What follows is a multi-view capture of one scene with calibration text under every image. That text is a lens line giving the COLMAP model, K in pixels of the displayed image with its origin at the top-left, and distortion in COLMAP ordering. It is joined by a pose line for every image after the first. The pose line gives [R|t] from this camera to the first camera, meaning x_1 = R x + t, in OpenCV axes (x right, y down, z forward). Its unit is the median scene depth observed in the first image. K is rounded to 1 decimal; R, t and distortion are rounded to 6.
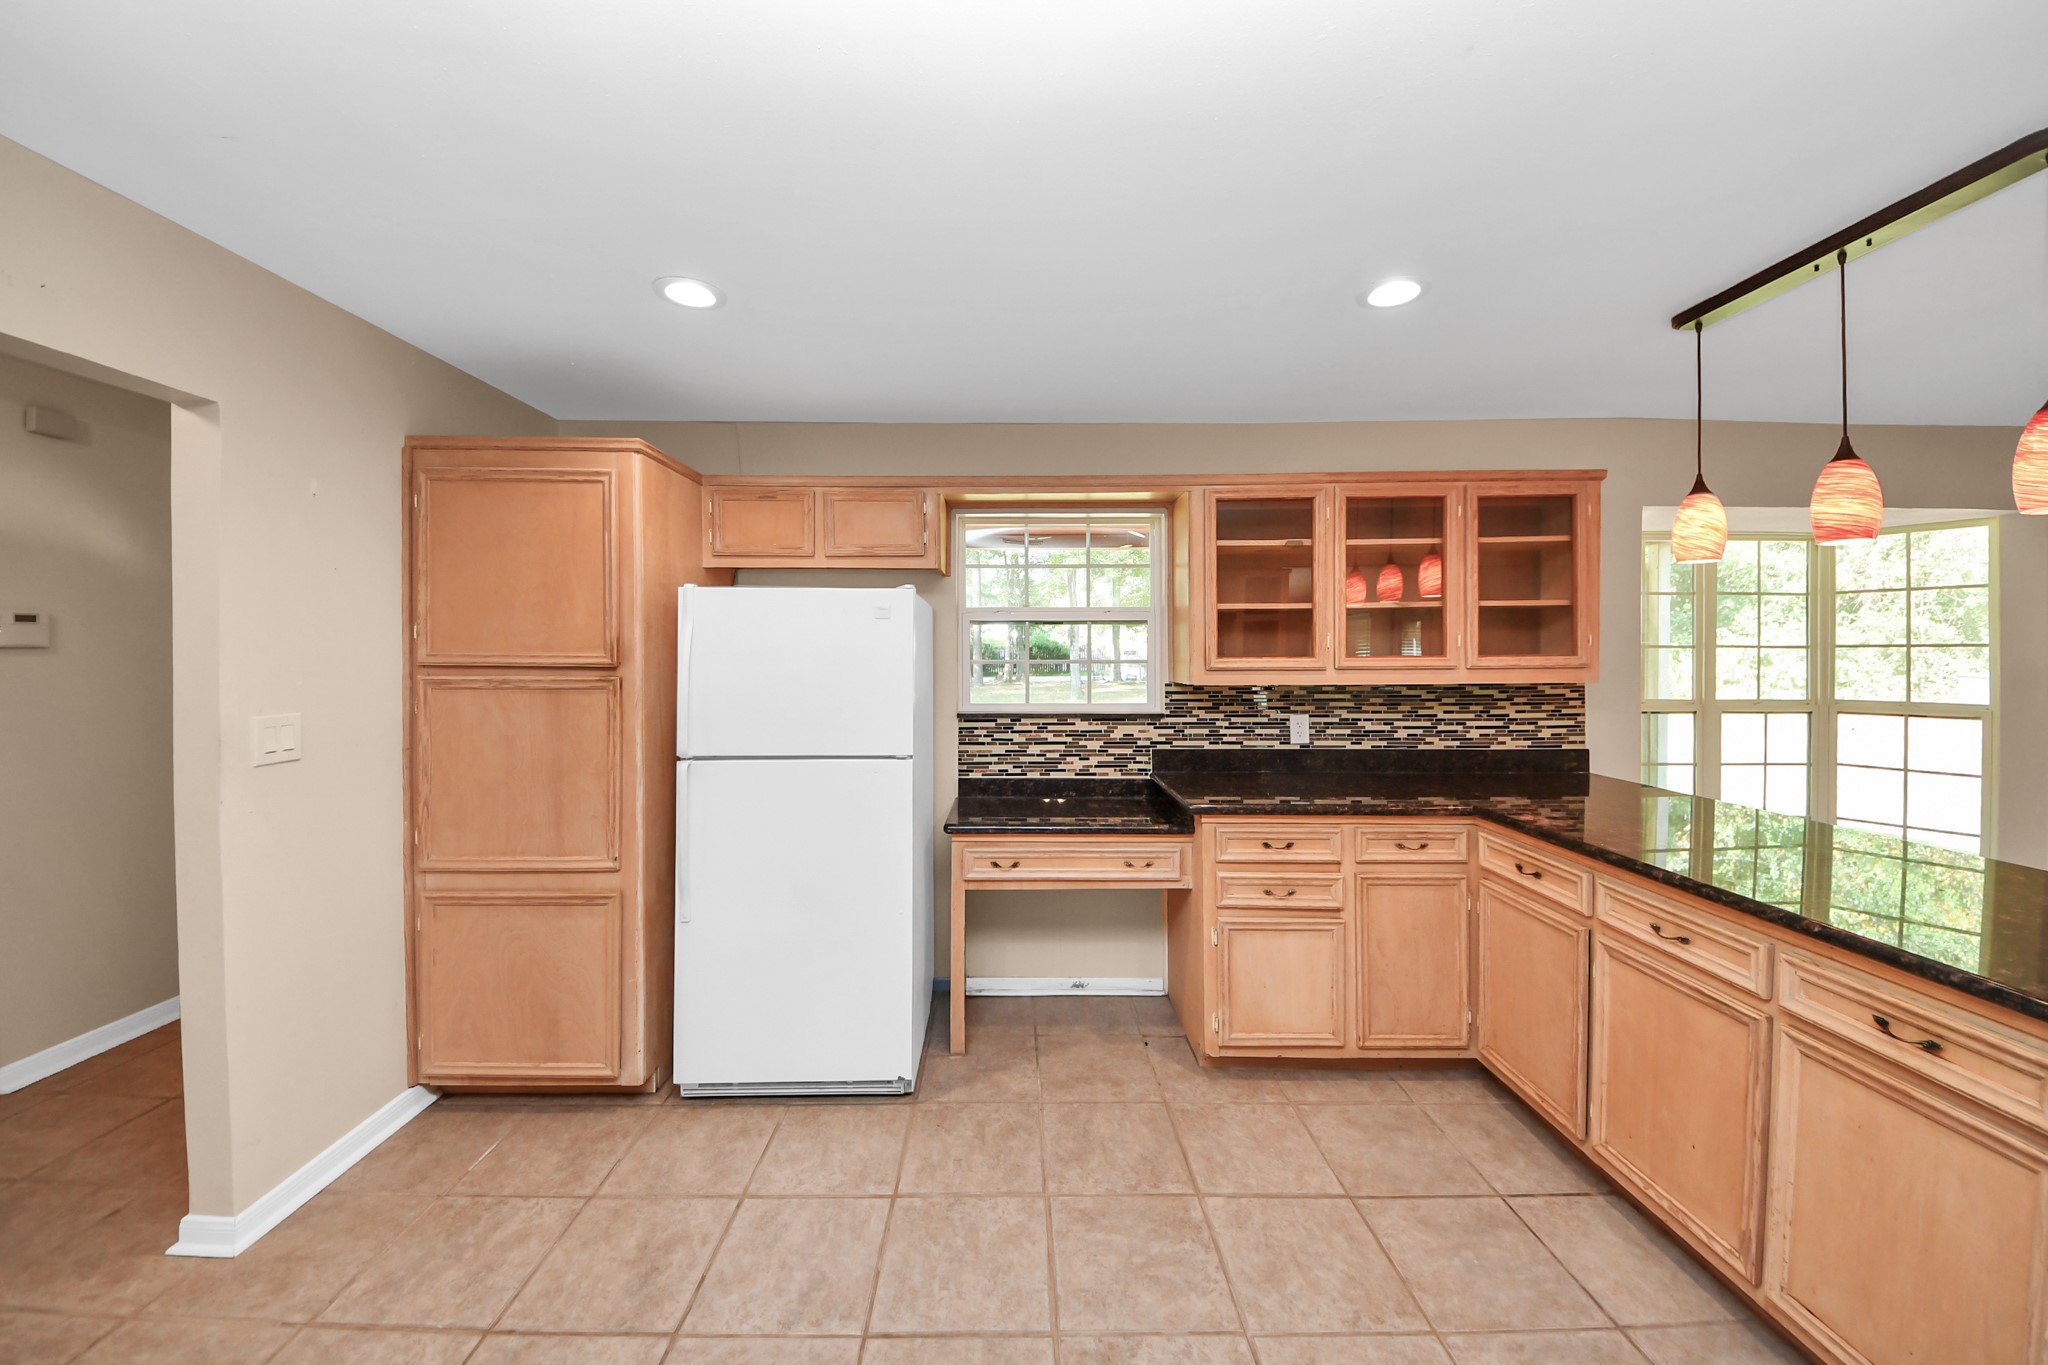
lens RADIAL K [[745.9, 0, 1032.8], [0, 745.9, 661.2], [0, 0, 1]] dist [-0.003250, -0.000169]
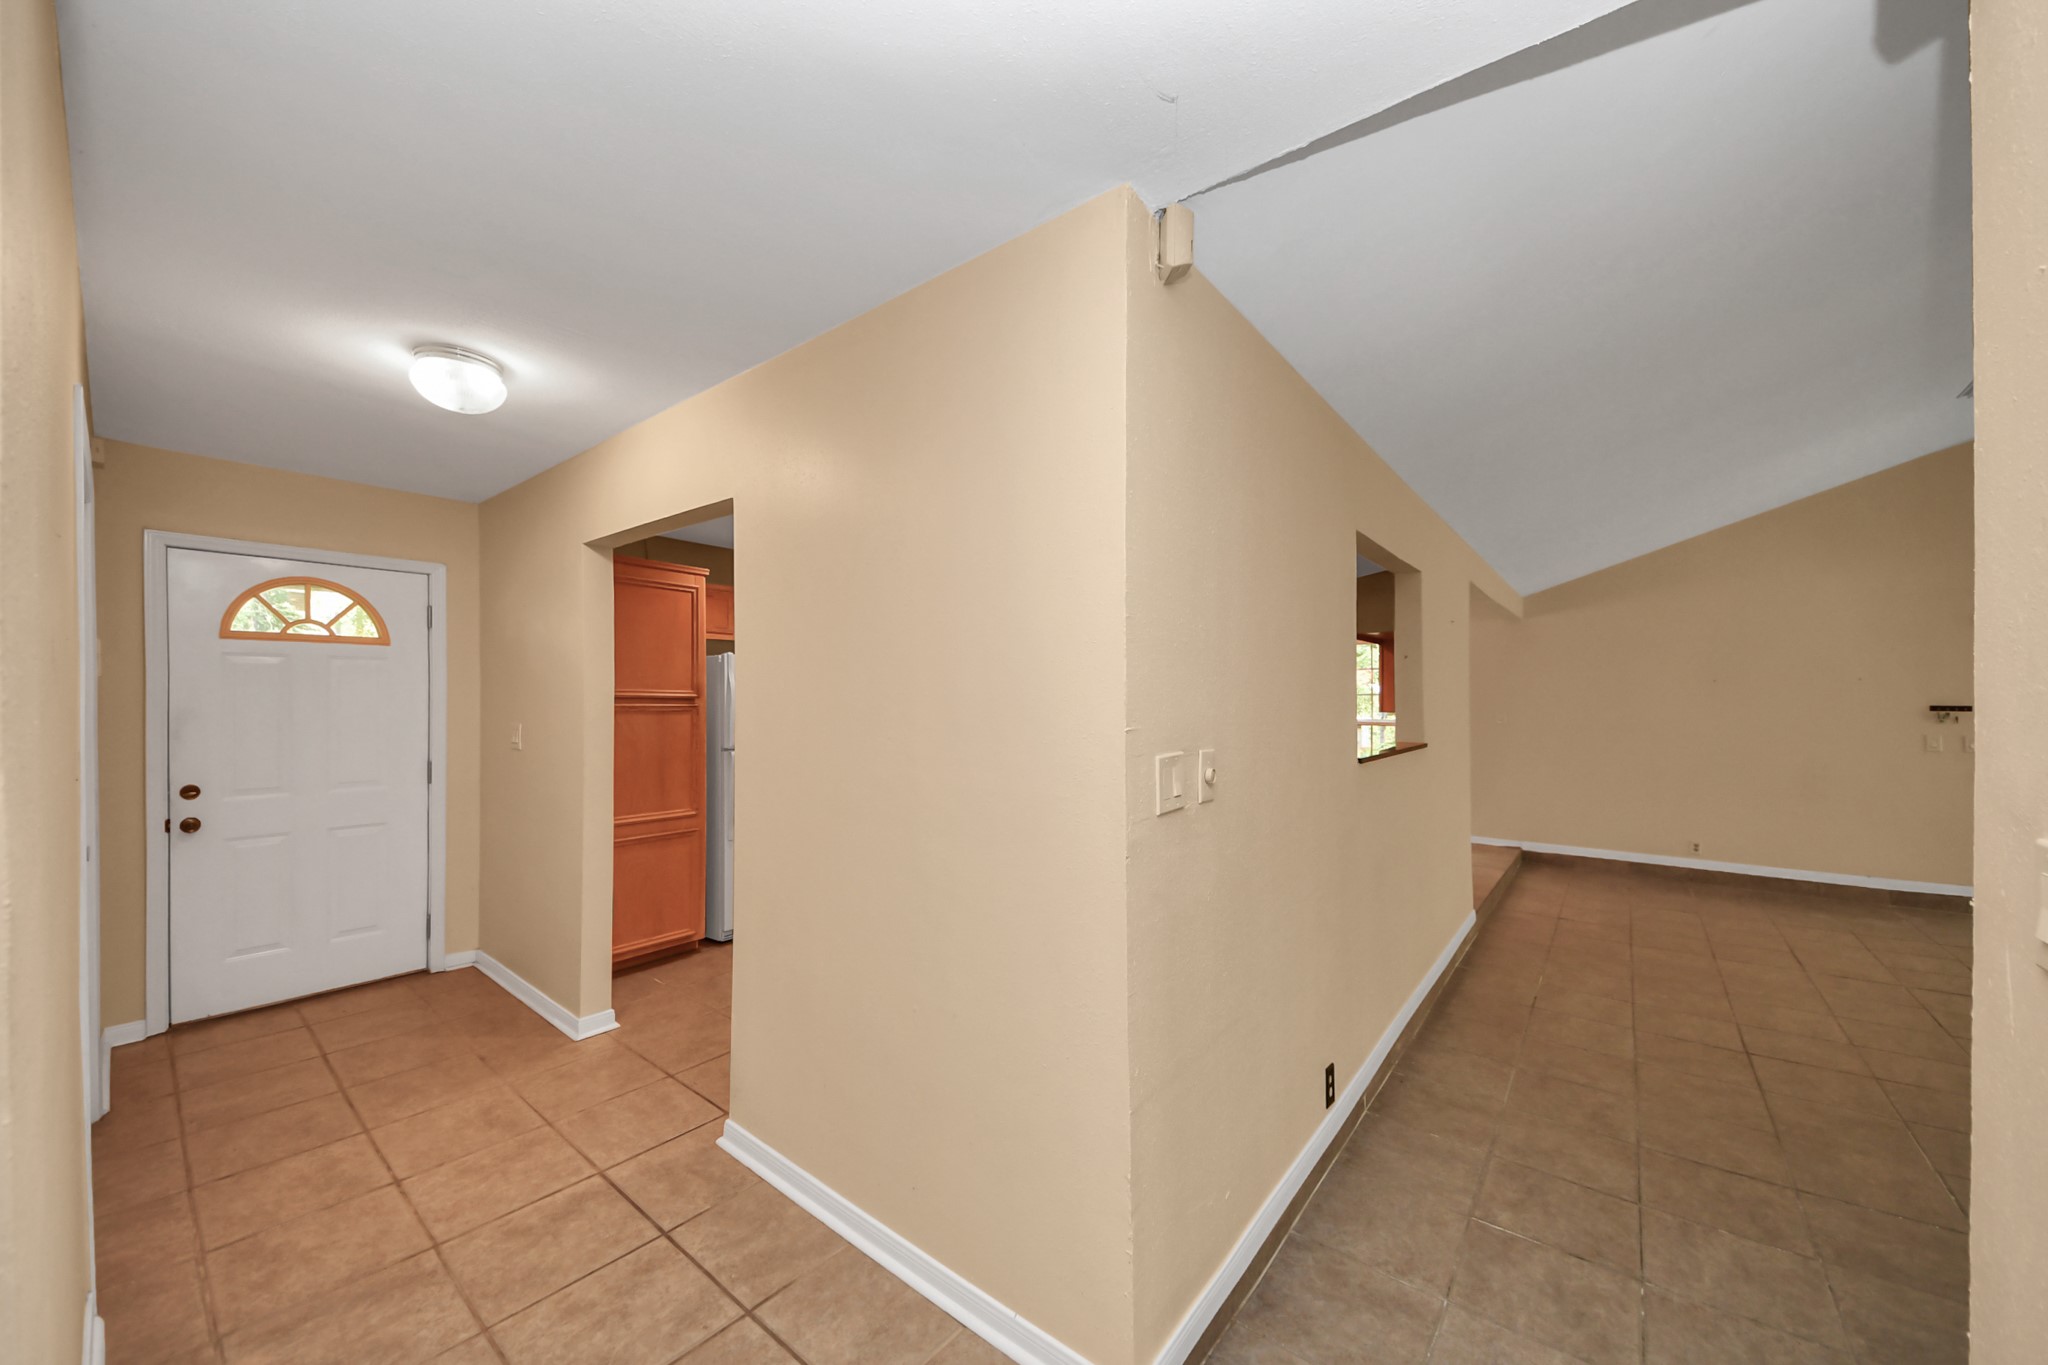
lens RADIAL K [[745.9, 0, 1017.8], [0, 745.9, 691.6], [0, 0, 1]] dist [-0.003250, -0.000169]
pose [[0.632767, 0.001343, 0.774341, -1.432999], [0.004940, 0.999971, -0.005771, 0.004378], [-0.774327, 0.007476, 0.632742, -0.684057]]
